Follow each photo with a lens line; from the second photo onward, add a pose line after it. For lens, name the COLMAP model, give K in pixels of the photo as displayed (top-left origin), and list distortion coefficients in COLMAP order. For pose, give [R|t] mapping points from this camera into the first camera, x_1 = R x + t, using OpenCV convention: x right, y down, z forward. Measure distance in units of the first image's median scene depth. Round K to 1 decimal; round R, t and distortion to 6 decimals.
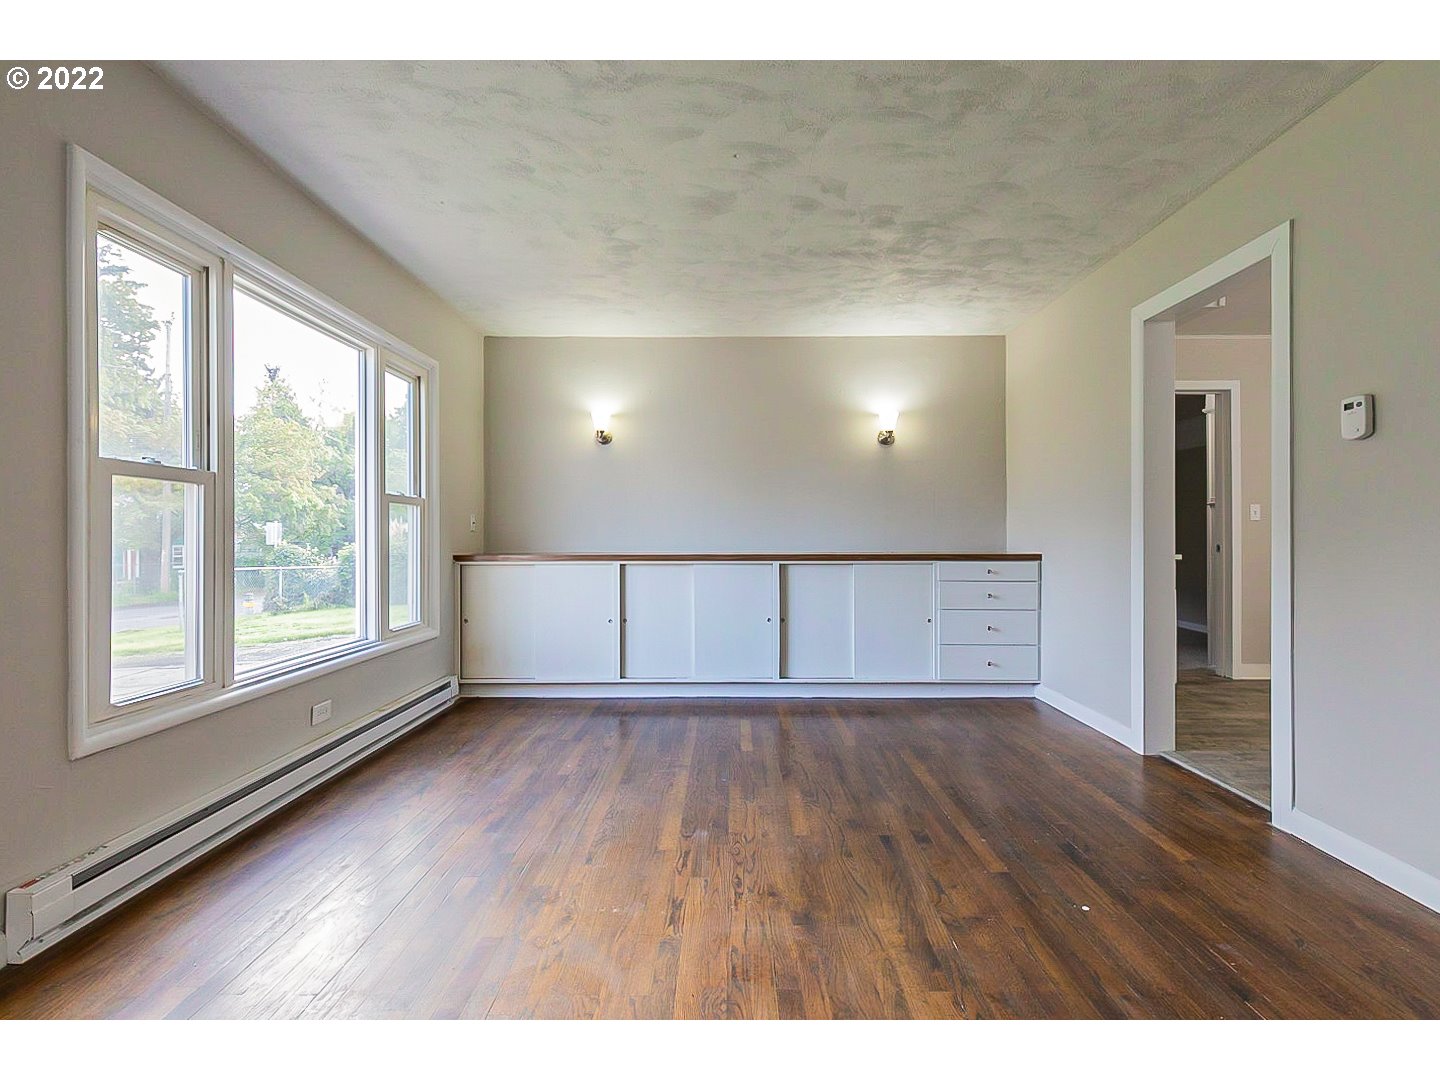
lens RADIAL K [[655.7, 0, 726.8], [0, 655.7, 538.3], [0, 0, 1]] dist [0.008283, -0.000704]
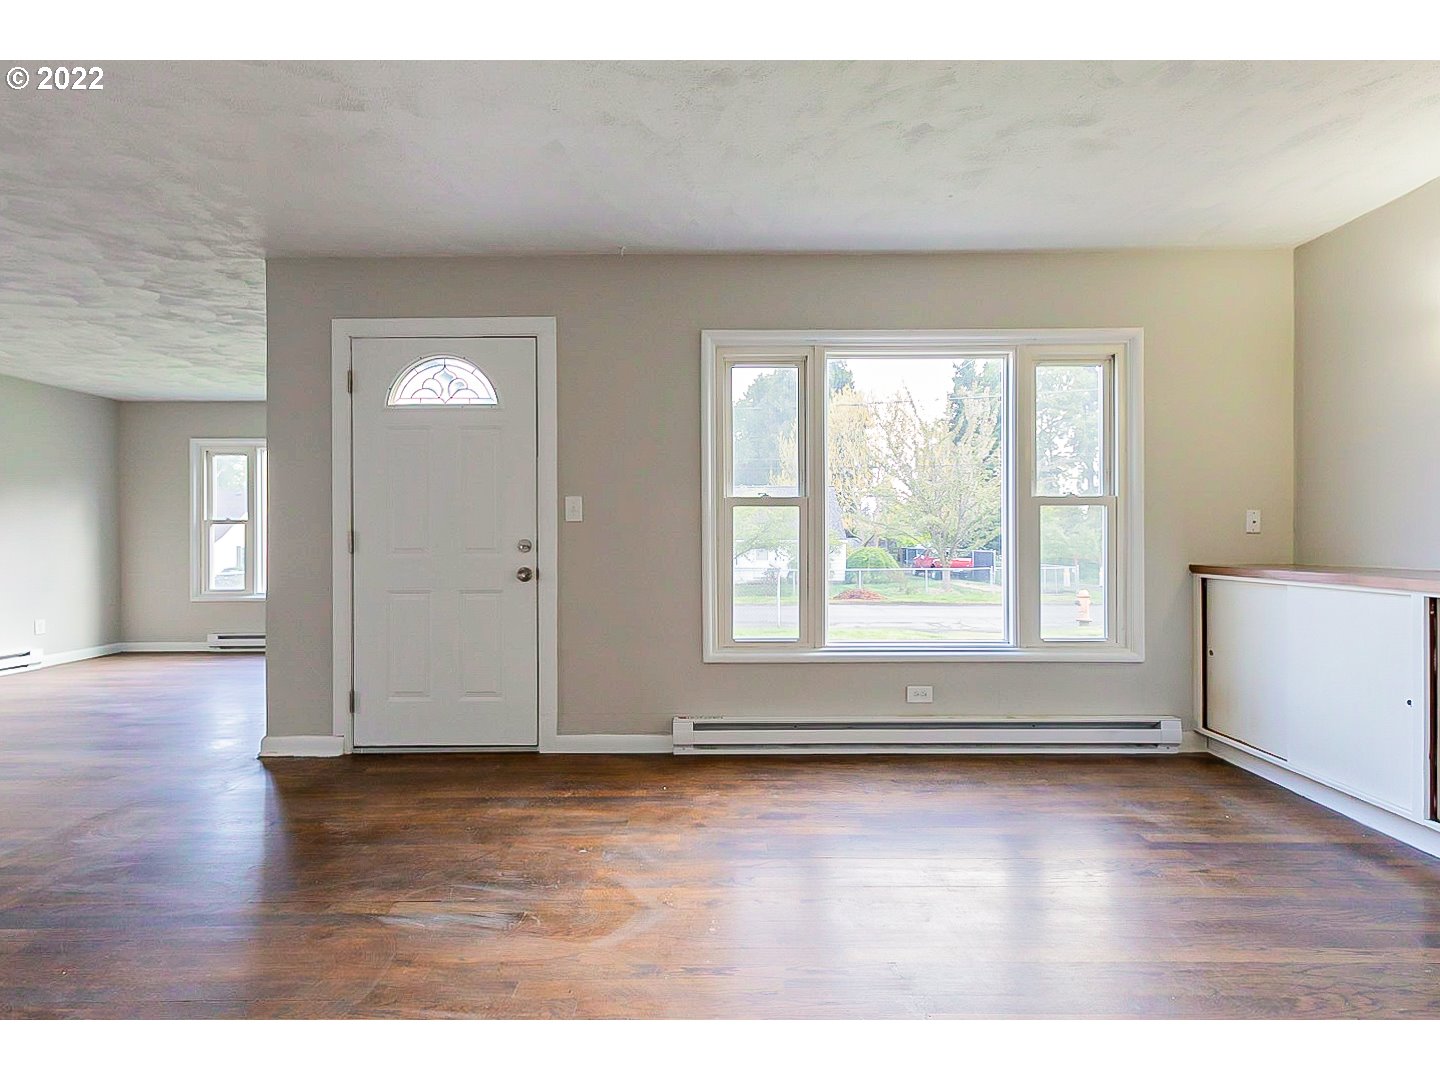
lens RADIAL K [[655.7, 0, 721.8], [0, 655.7, 538.0], [0, 0, 1]] dist [0.008283, -0.000704]
pose [[0.004605, 0.008270, -0.999955, 0.377102], [0.000534, 0.999966, 0.008272, -0.013276], [0.999989, -0.000572, 0.004601, 0.464076]]
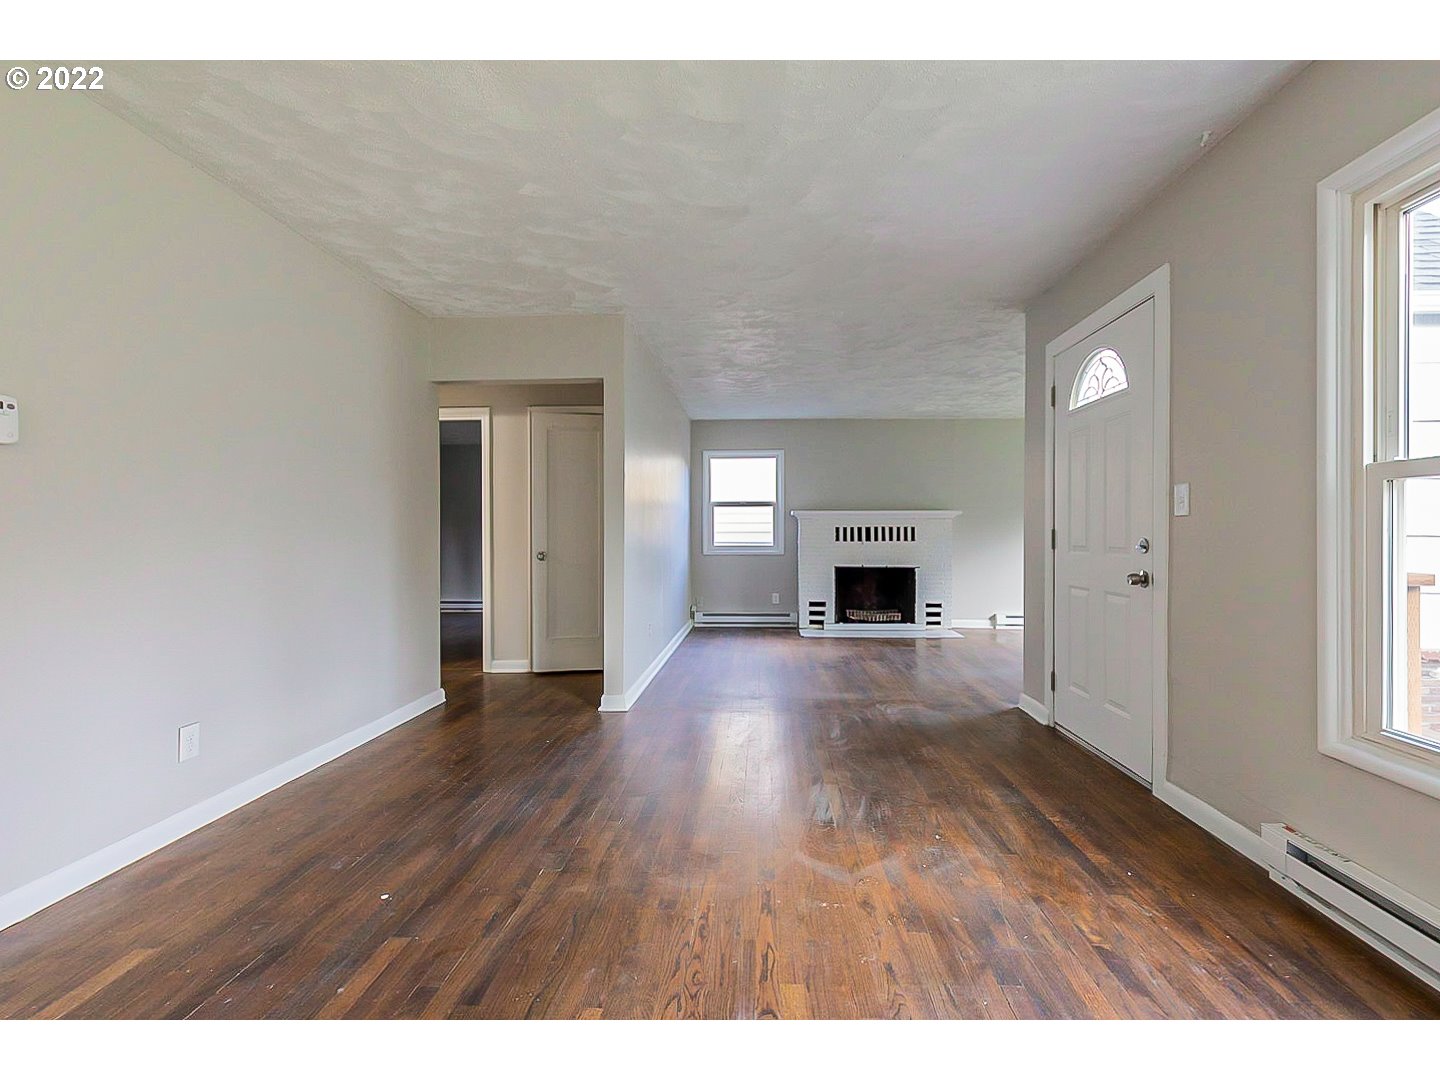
lens RADIAL K [[655.7, 0, 719.9], [0, 655.7, 539.7], [0, 0, 1]] dist [0.008283, -0.000704]
pose [[-0.998318, 0.005535, 0.057711, -0.030862], [0.006107, 0.999934, 0.009746, -0.012904], [-0.057654, 0.010082, -0.998286, 0.948842]]
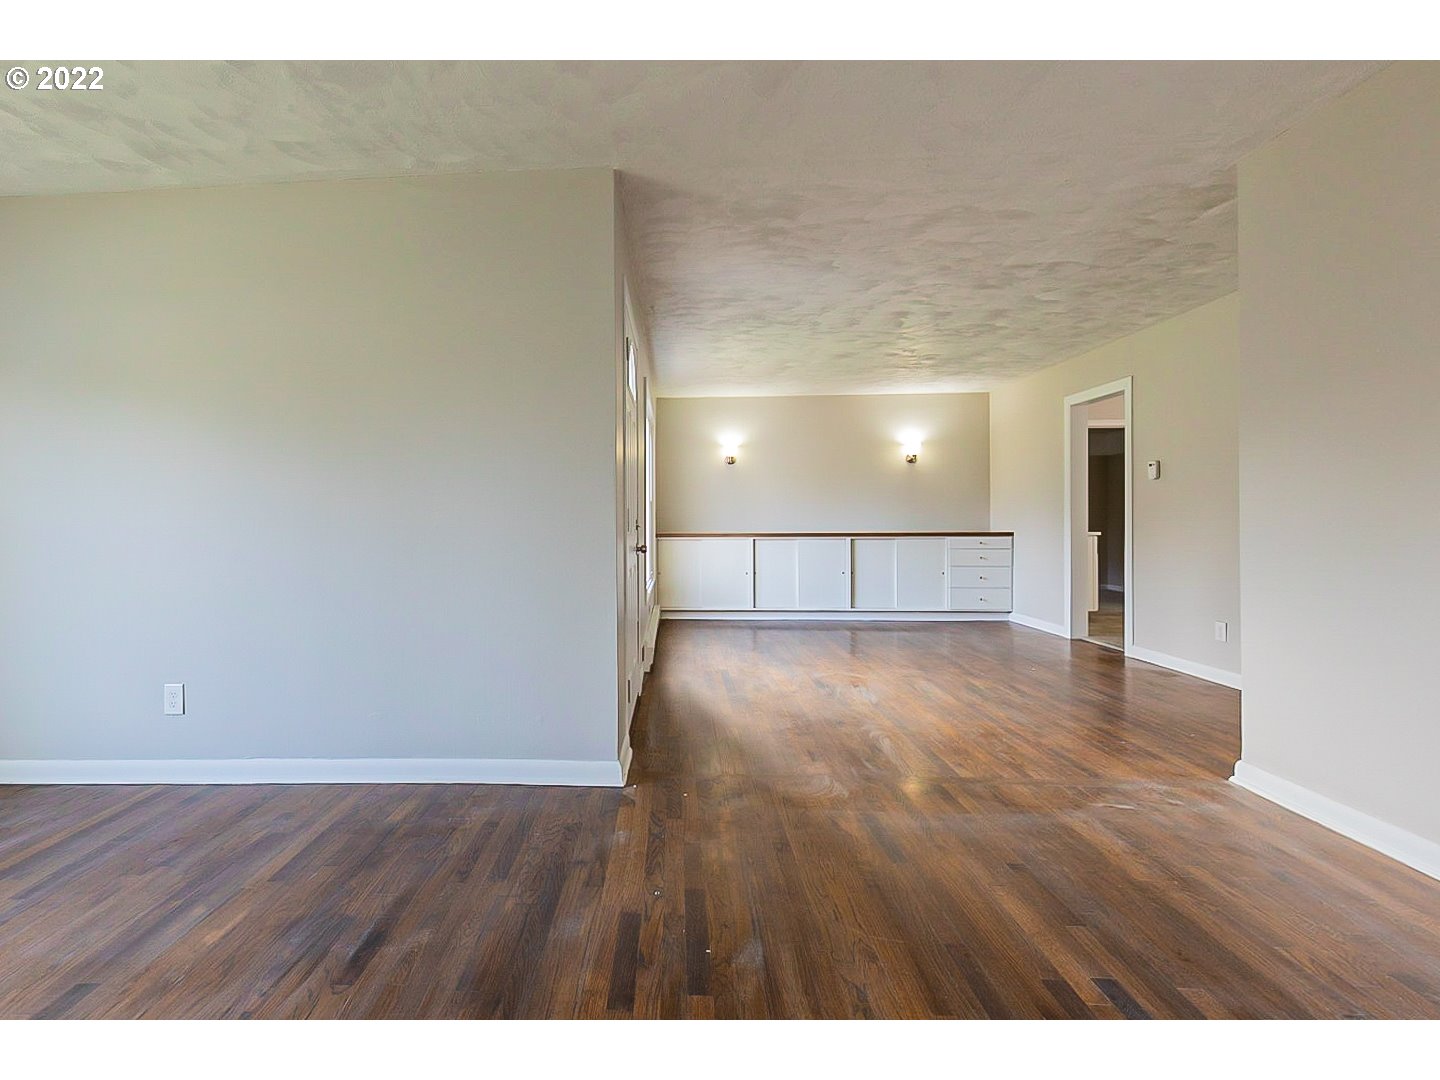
lens RADIAL K [[655.7, 0, 654.2], [0, 655.7, 527.7], [0, 0, 1]] dist [0.008283, -0.000704]
pose [[0.998780, -0.002574, -0.049316, -0.346250], [0.002821, 0.999984, 0.004935, 0.002428], [0.049302, -0.005069, 0.998771, -0.703711]]
